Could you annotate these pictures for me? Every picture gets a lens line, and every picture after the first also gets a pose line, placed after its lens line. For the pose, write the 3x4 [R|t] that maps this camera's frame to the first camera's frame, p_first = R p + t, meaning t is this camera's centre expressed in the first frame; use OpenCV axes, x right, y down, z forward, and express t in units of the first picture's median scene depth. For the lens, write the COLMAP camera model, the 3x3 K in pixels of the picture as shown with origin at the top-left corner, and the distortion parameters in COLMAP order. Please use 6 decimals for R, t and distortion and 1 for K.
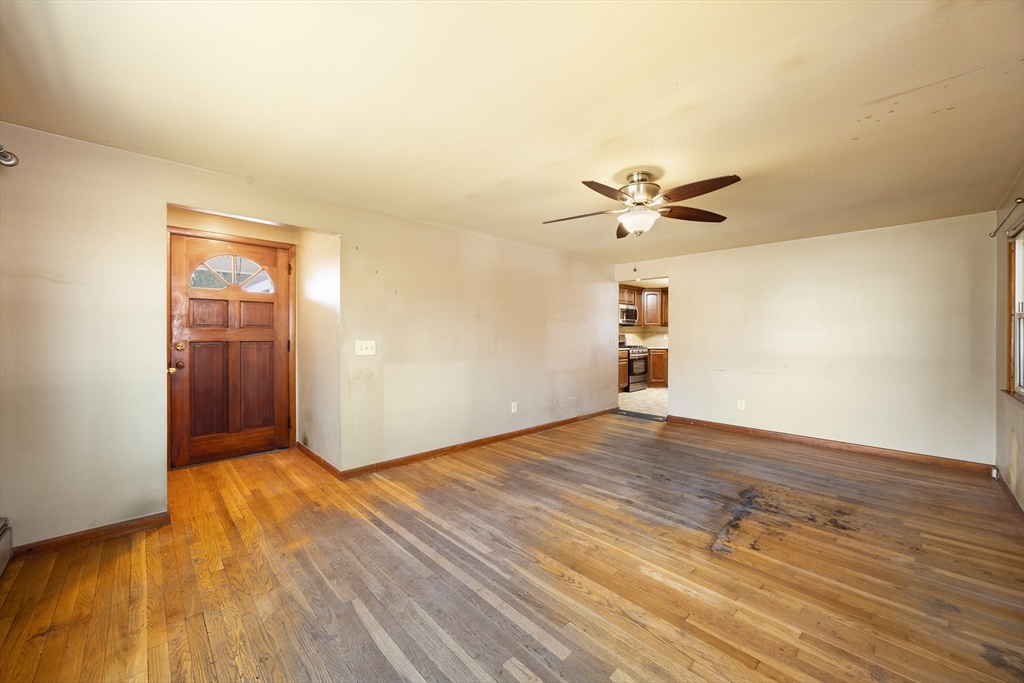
lens RADIAL K [[397.5, 0, 514.6], [0, 397.5, 336.1], [0, 0, 1]] dist [-0.001644, 0.000424]
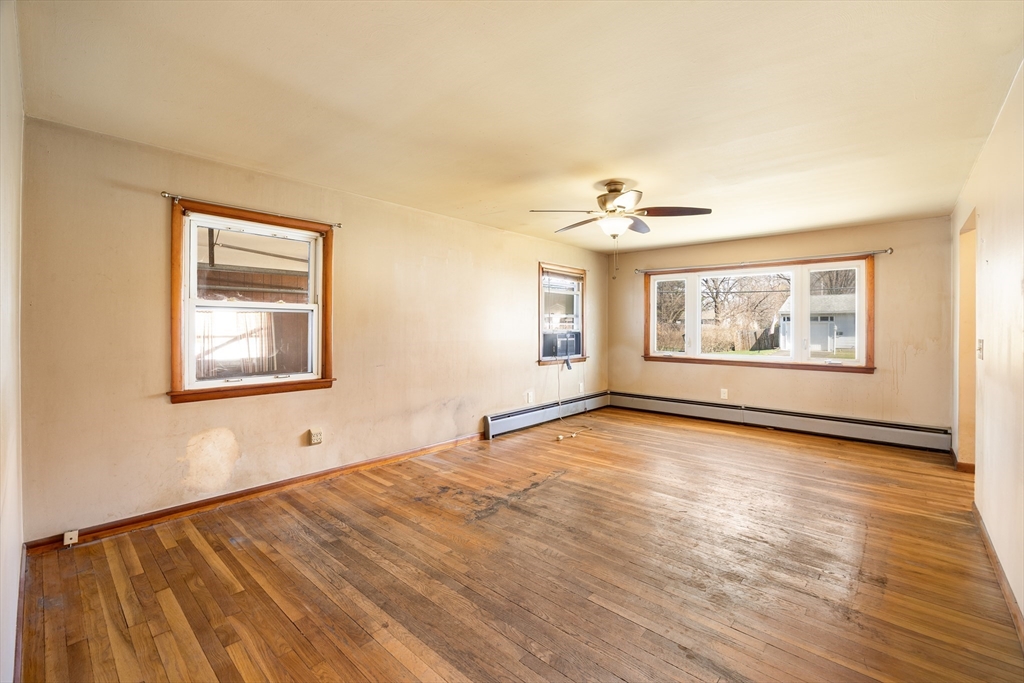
lens RADIAL K [[446.7, 0, 511.8], [0, 446.7, 334.8], [0, 0, 1]] dist [-0.015114, -0.000009]
pose [[-0.997561, -0.006445, -0.069505, 0.679826], [-0.007544, 0.999850, 0.015567, -0.002024], [0.069395, 0.016053, -0.997460, 2.212334]]
